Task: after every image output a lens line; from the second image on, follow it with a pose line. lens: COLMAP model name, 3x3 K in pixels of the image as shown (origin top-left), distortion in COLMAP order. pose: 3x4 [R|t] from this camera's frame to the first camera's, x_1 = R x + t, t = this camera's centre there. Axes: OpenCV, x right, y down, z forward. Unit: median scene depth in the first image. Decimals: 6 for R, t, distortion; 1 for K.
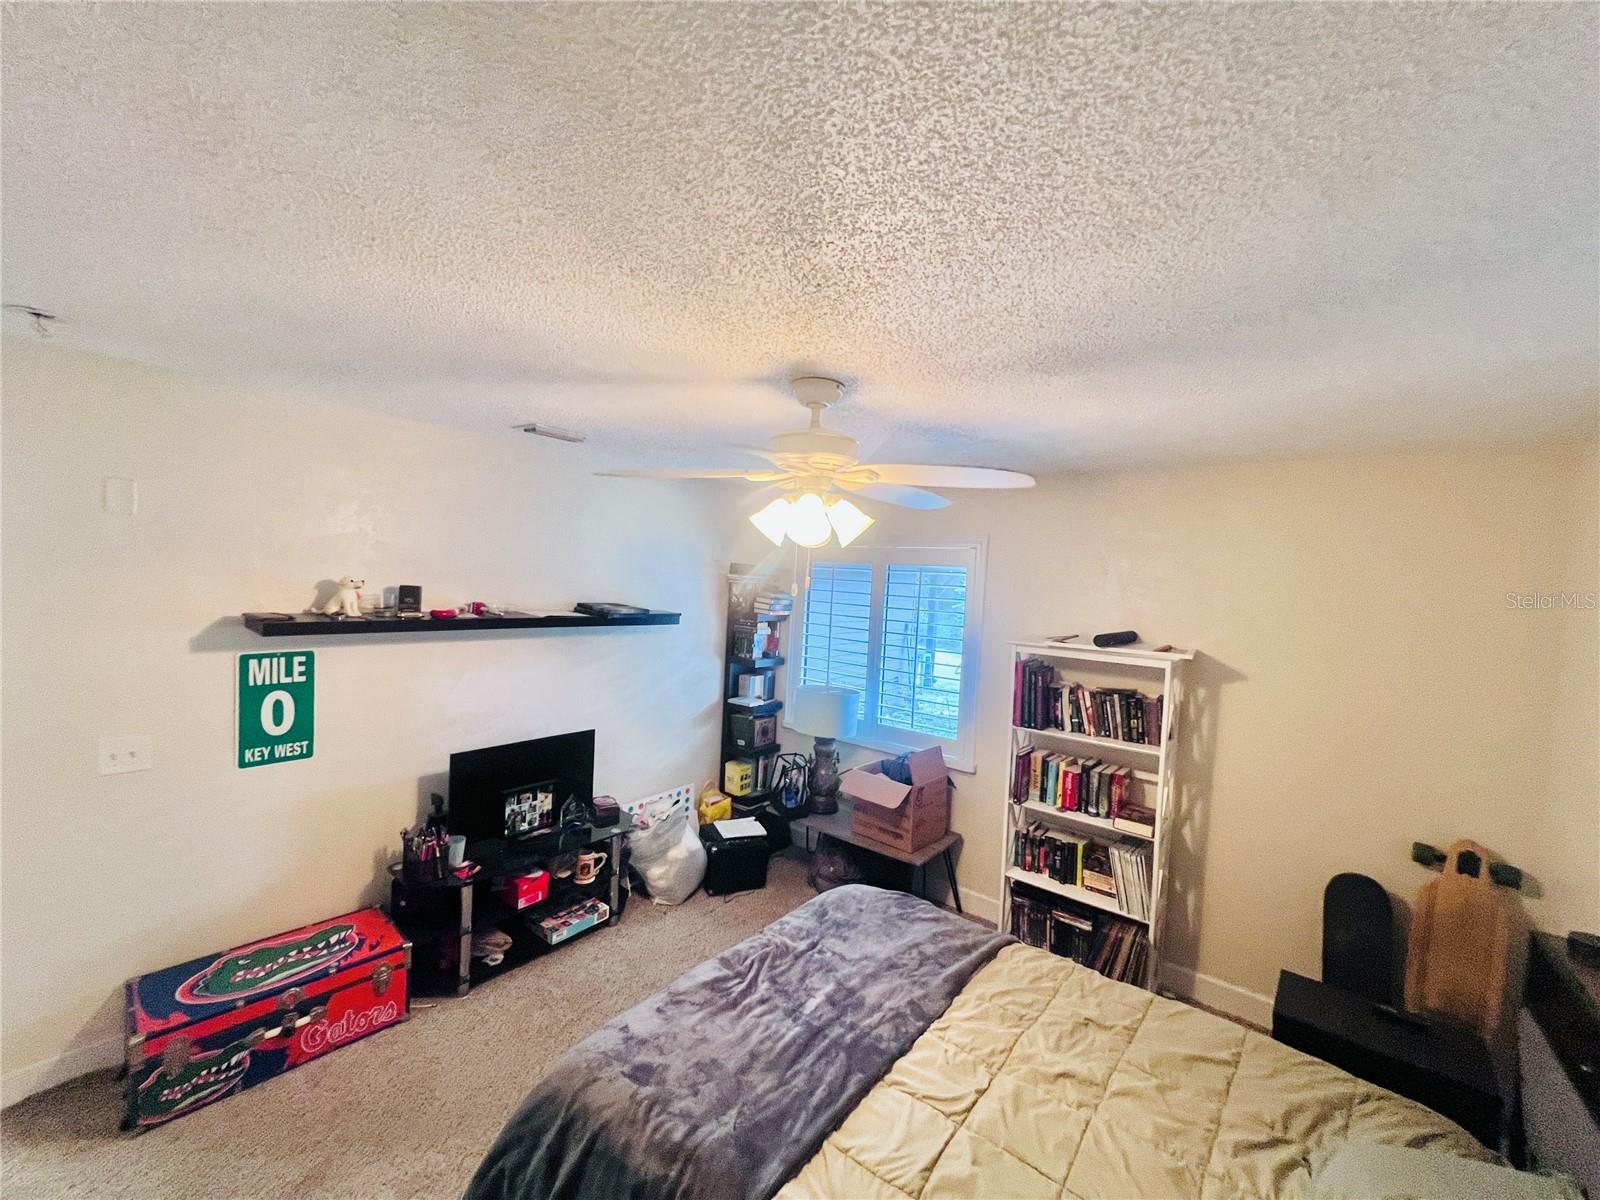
lens RADIAL K [[637.8, 0, 796.4], [0, 637.8, 591.6], [0, 0, 1]] dist [0.000295, -0.000327]
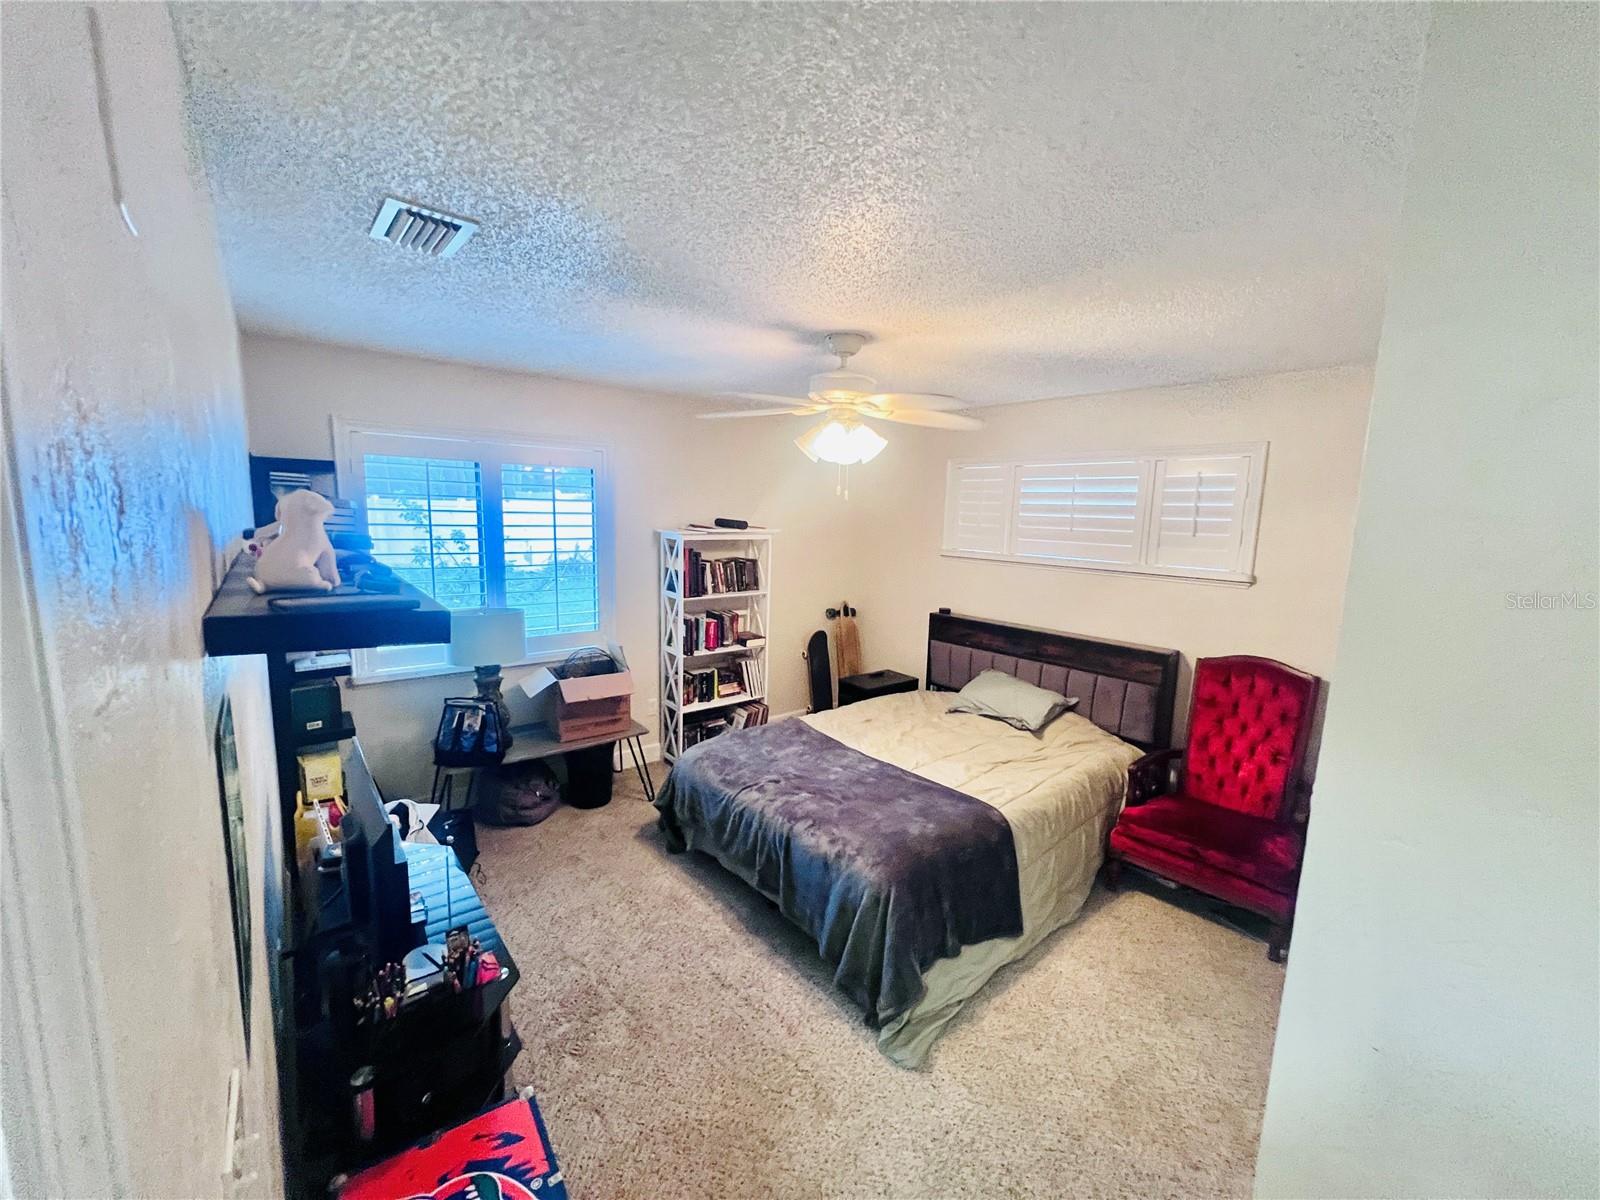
lens RADIAL K [[637.8, 0, 795.7], [0, 637.8, 603.4], [0, 0, 1]] dist [0.000295, -0.000327]
pose [[0.205355, -0.180737, 0.961854, -0.878181], [0.005809, 0.983008, 0.183472, -0.012430], [-0.978670, -0.032089, 0.202915, 0.547290]]
